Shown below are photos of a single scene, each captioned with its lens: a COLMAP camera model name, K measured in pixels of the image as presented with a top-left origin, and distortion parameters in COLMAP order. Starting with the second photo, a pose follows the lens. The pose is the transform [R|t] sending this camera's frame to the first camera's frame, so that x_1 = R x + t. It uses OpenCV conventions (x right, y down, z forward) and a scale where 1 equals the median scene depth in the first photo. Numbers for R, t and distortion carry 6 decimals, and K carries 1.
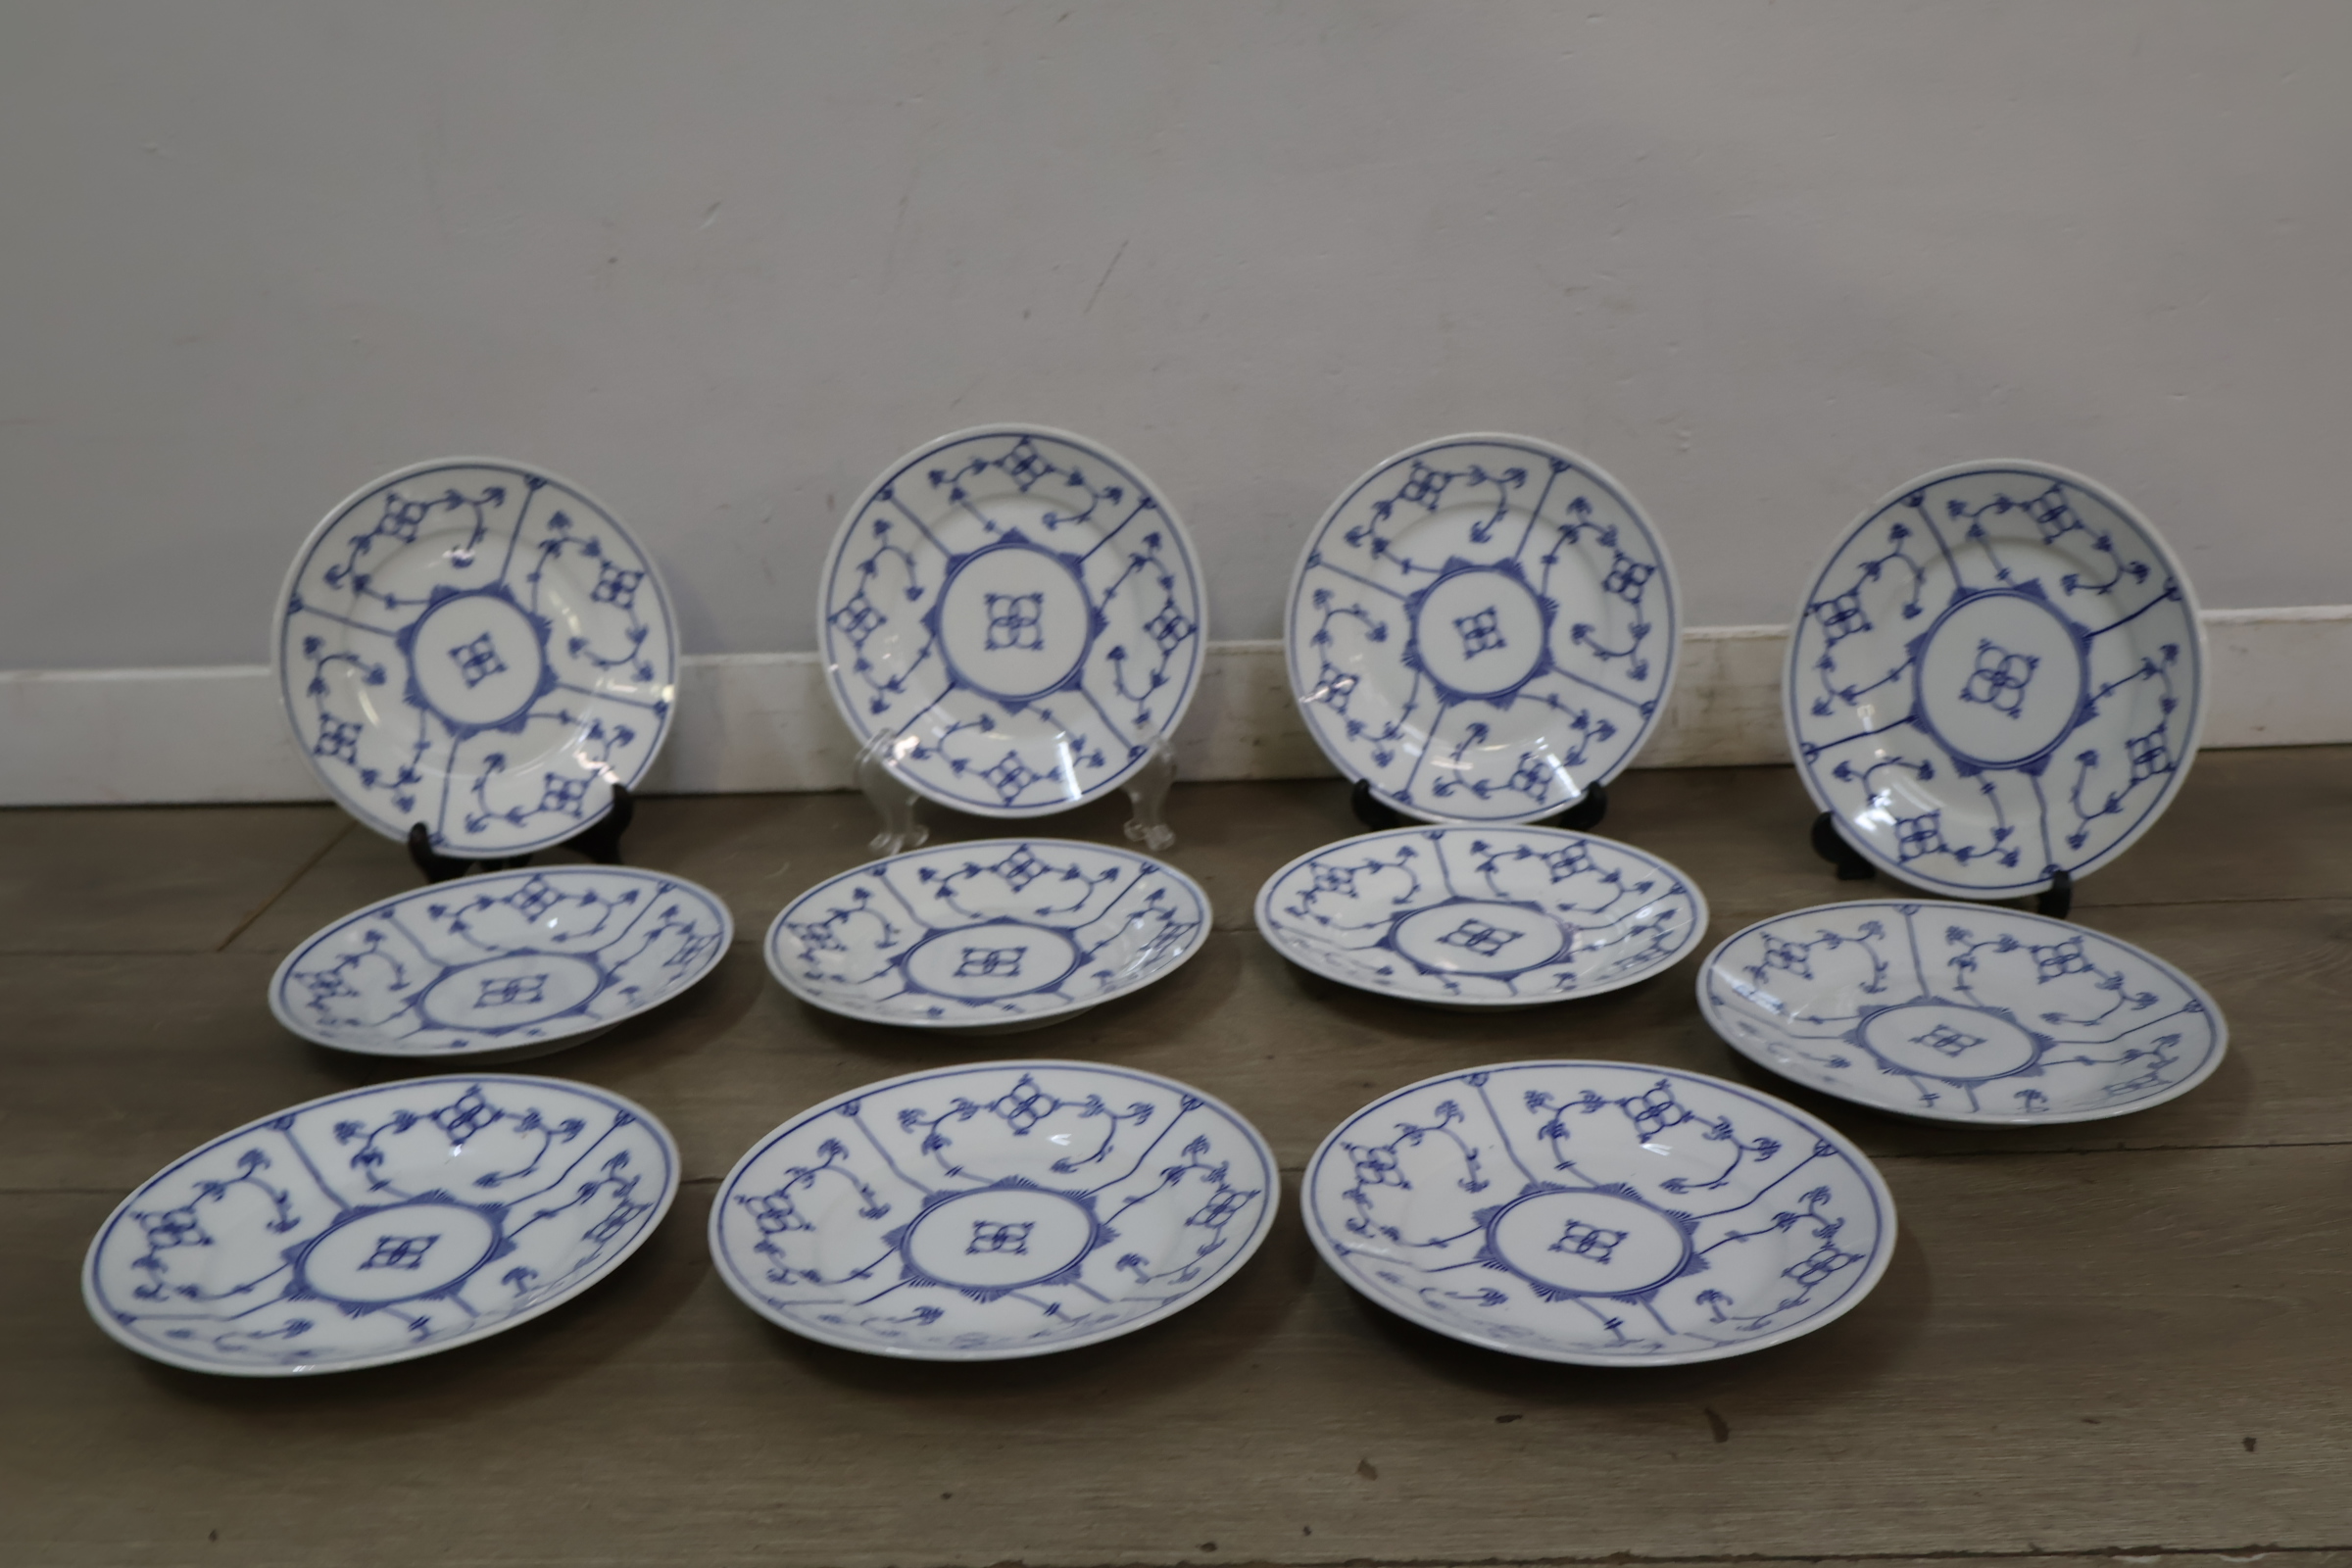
lens RADIAL K [[2212.8, 0, 1165.6], [0, 2212.8, 796.4], [0, 0, 1]] dist [0.010986, -0.011613]
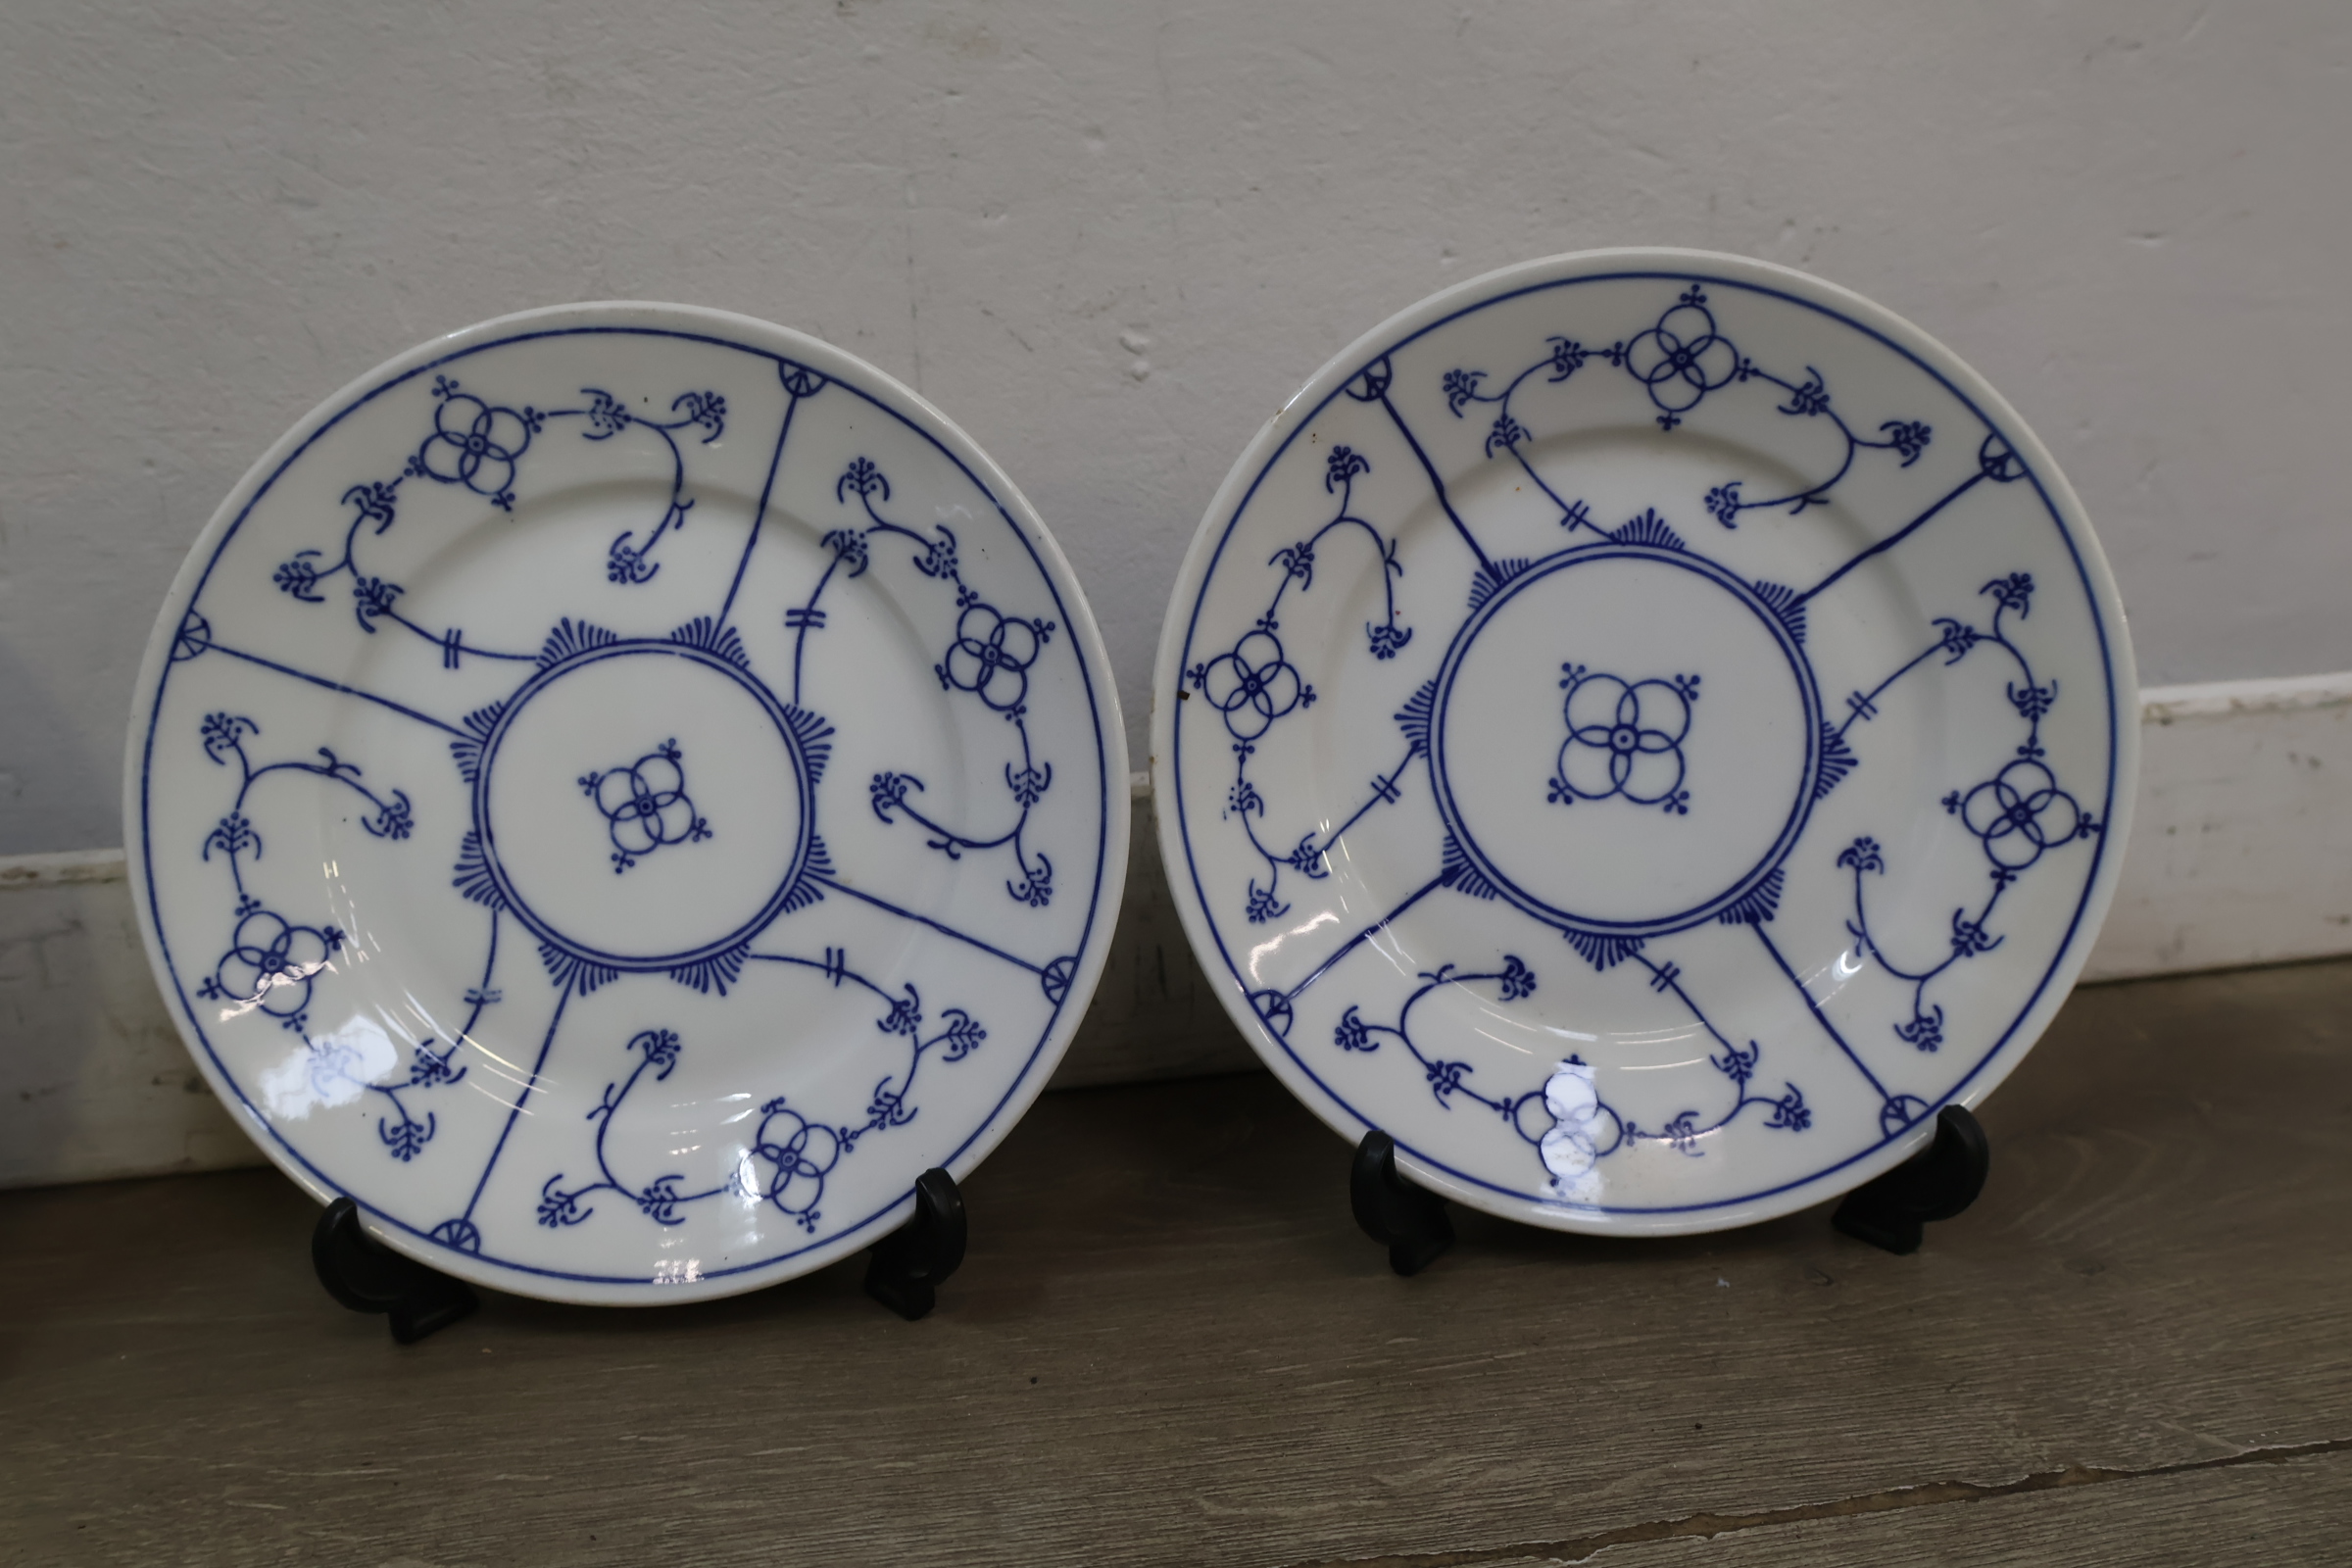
lens RADIAL K [[2212.8, 0, 1165.6], [0, 2212.8, 796.4], [0, 0, 1]] dist [0.010986, -0.011613]
pose [[0.985801, -0.046401, 0.161377, 0.178824], [0.057941, 0.996032, -0.067551, -0.045069], [-0.157602, 0.075942, 0.984578, 0.618357]]
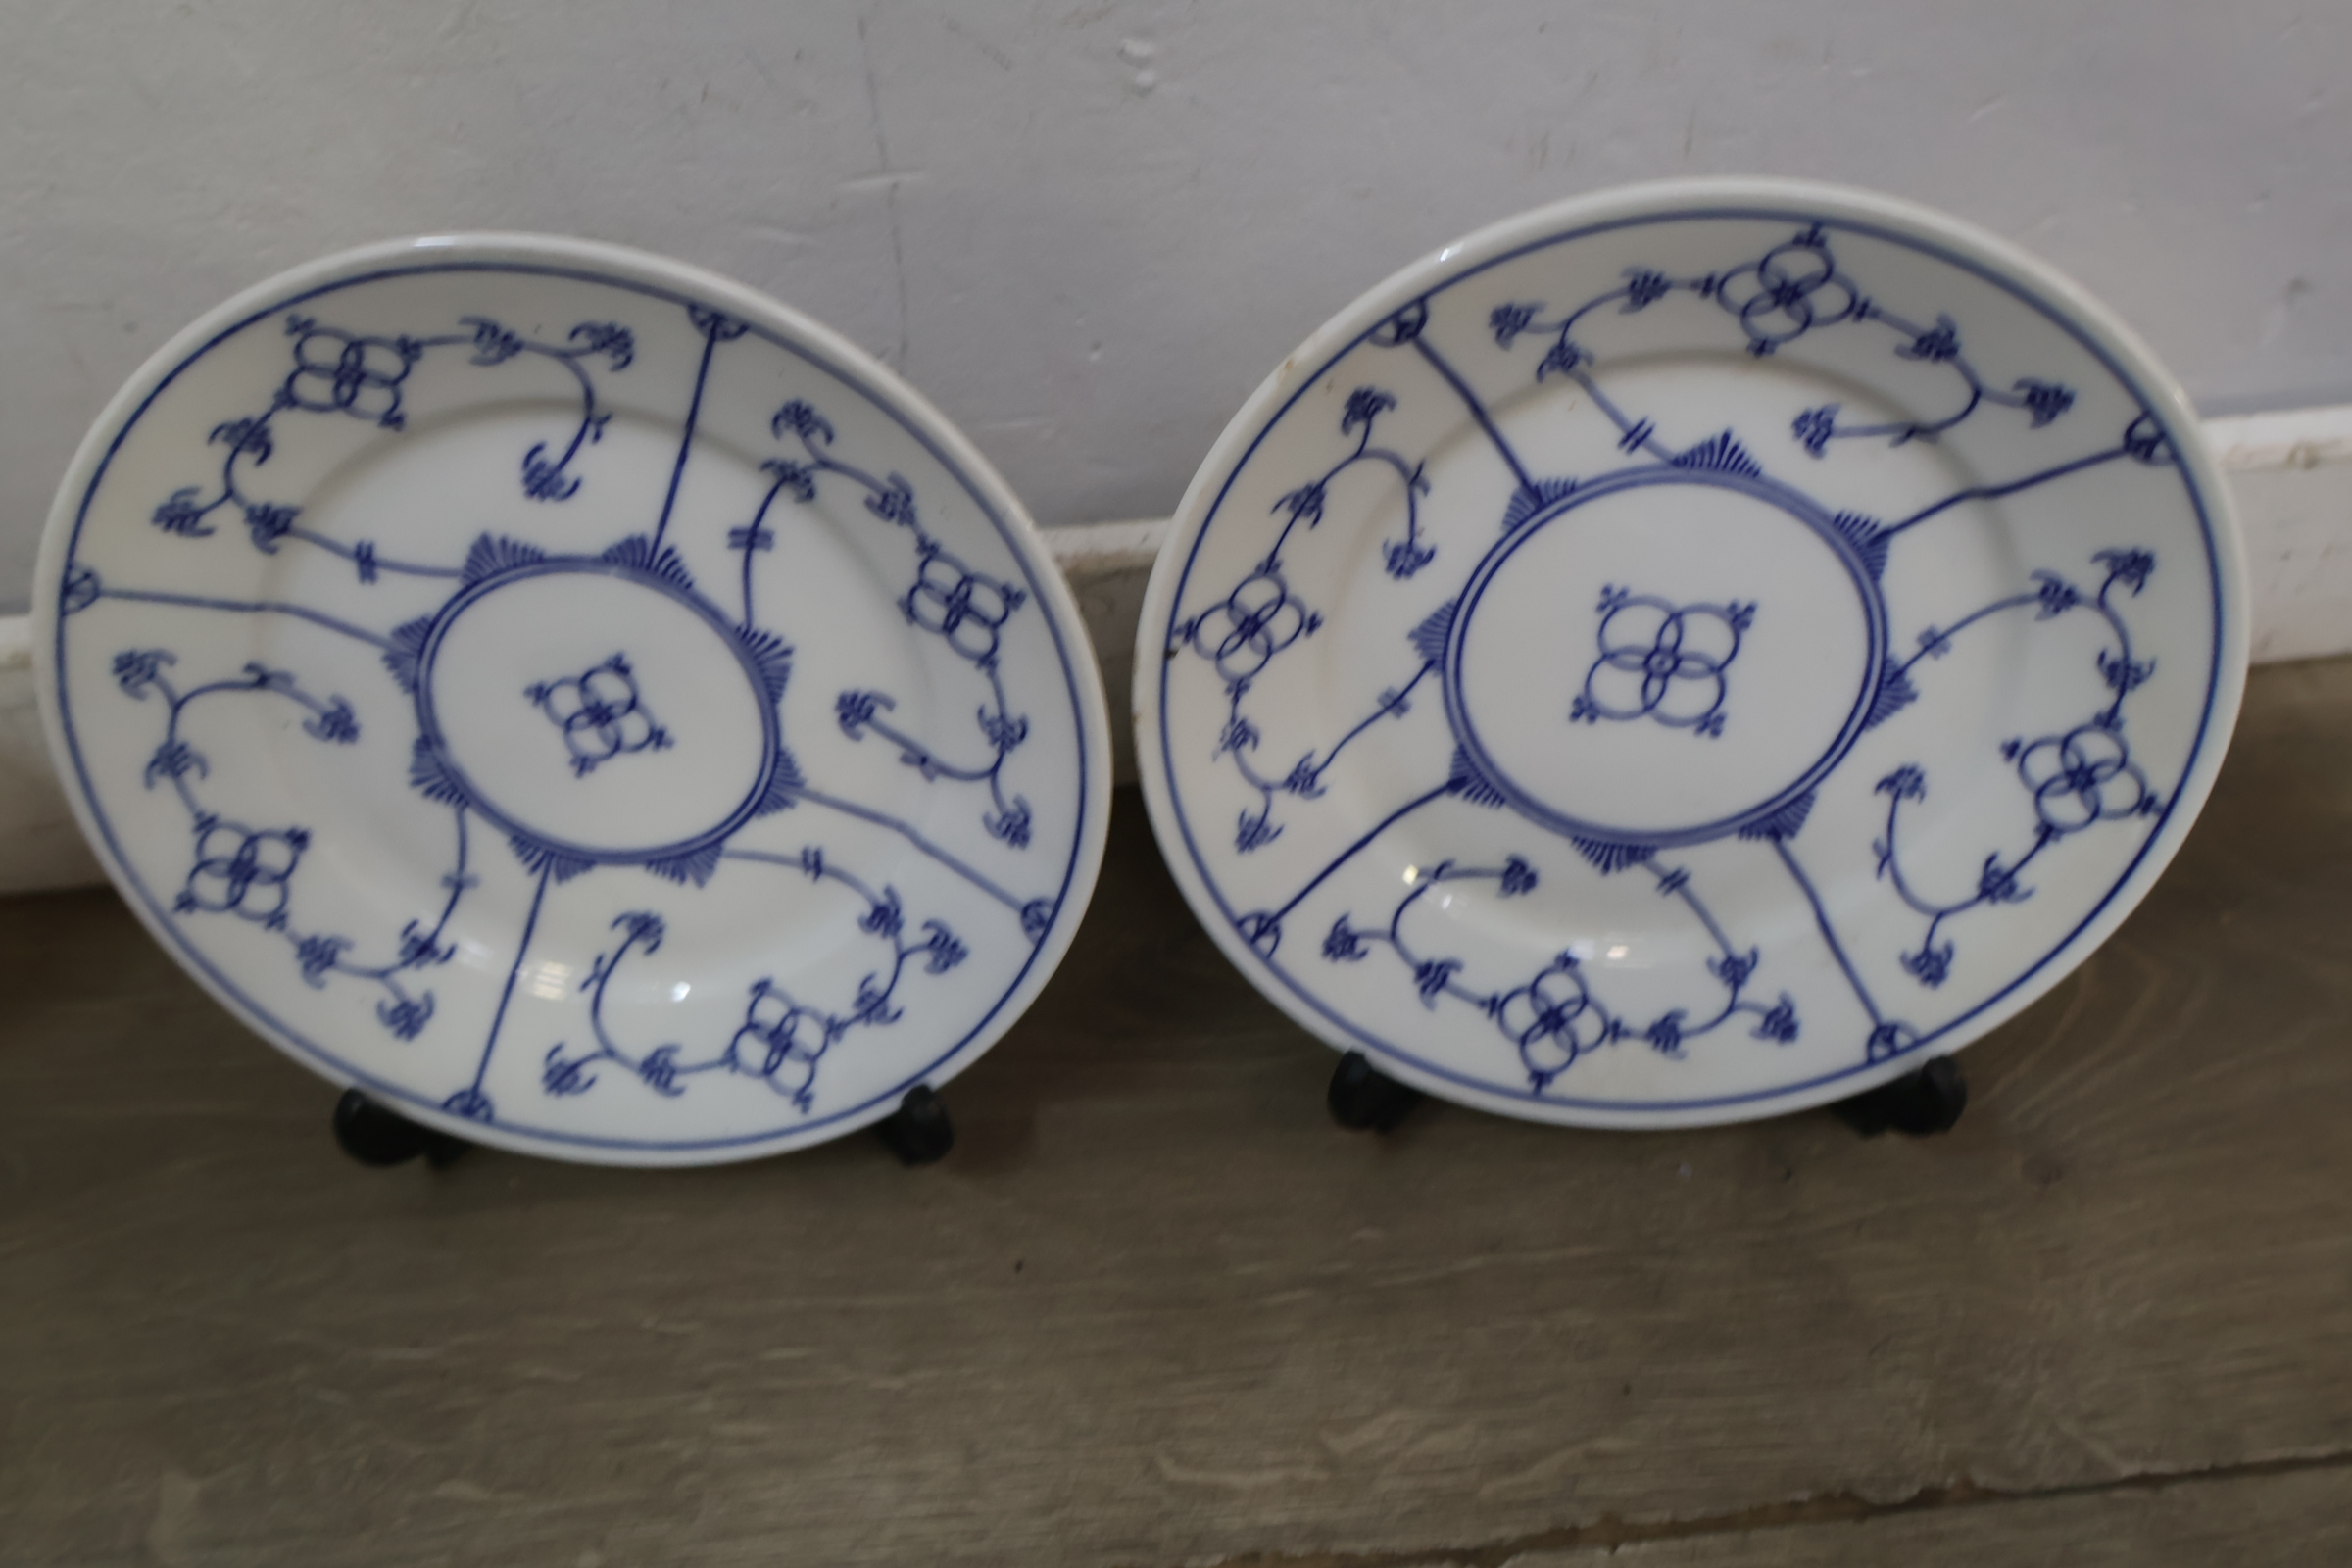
lens RADIAL K [[2212.8, 0, 1165.6], [0, 2212.8, 796.4], [0, 0, 1]] dist [0.010986, -0.011613]
pose [[0.992777, -0.091137, 0.078031, 0.217460], [0.044891, 0.885302, 0.462845, -0.243739], [-0.111263, -0.455999, 0.882998, 0.682233]]
